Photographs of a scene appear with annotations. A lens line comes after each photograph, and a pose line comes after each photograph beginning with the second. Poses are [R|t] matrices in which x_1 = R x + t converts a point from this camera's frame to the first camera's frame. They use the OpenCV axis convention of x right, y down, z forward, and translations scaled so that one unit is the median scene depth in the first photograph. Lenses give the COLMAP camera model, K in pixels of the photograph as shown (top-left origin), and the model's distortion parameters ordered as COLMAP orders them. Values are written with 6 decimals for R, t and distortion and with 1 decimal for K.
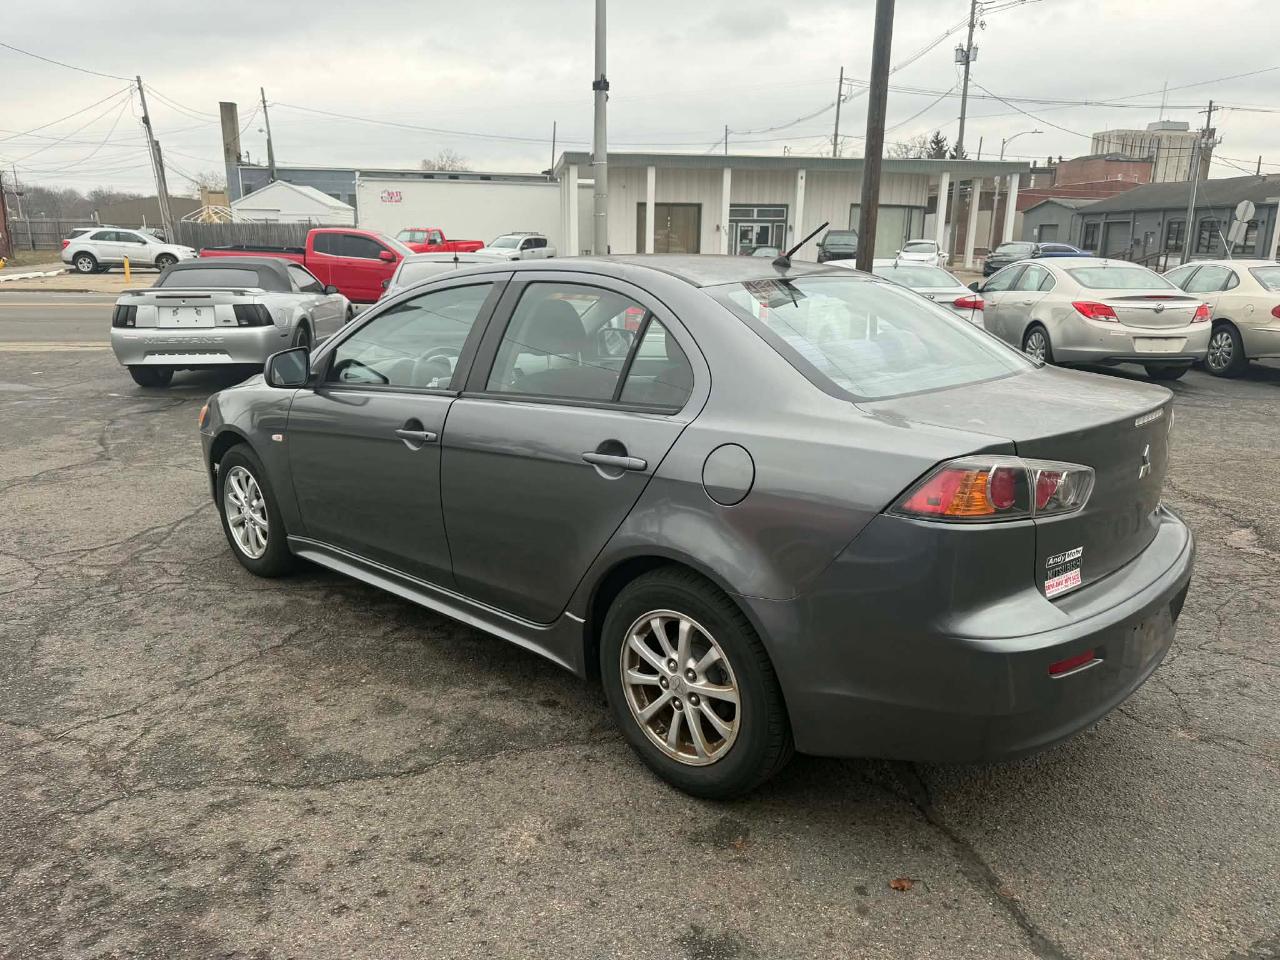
lens RADIAL K [[901.9, 0, 629.3], [0, 901.9, 484.7], [0, 0, 1]] dist [0.041304, -0.053392]
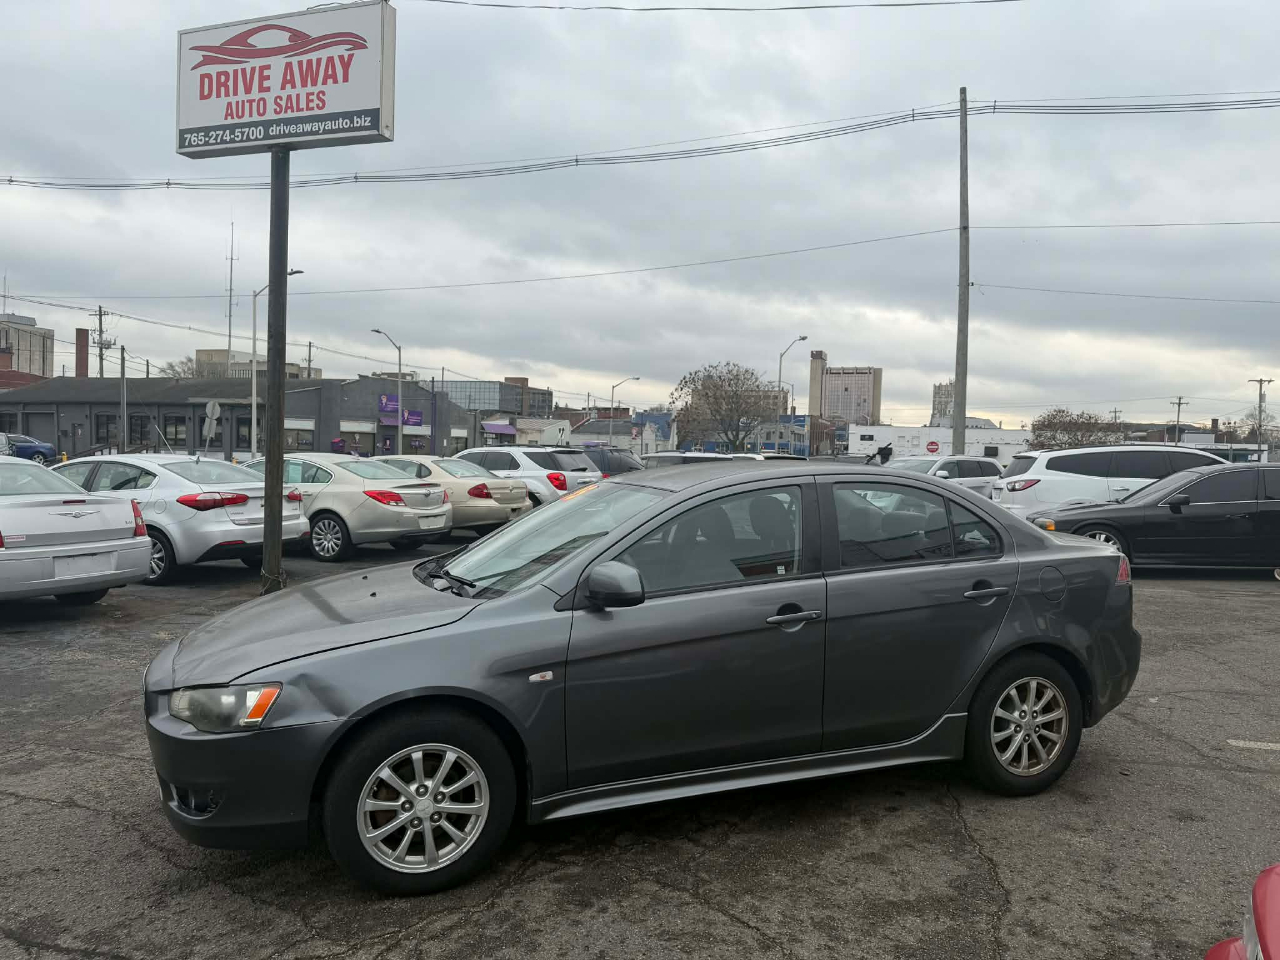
lens RADIAL K [[901.9, 0, 647.6], [0, 901.9, 483.2], [0, 0, 1]] dist [0.041304, -0.053392]
pose [[0.433886, -0.029113, 0.900497, -0.398729], [0.212668, 0.974544, -0.070963, -0.053750], [-0.875508, 0.222297, 0.429033, 0.192833]]
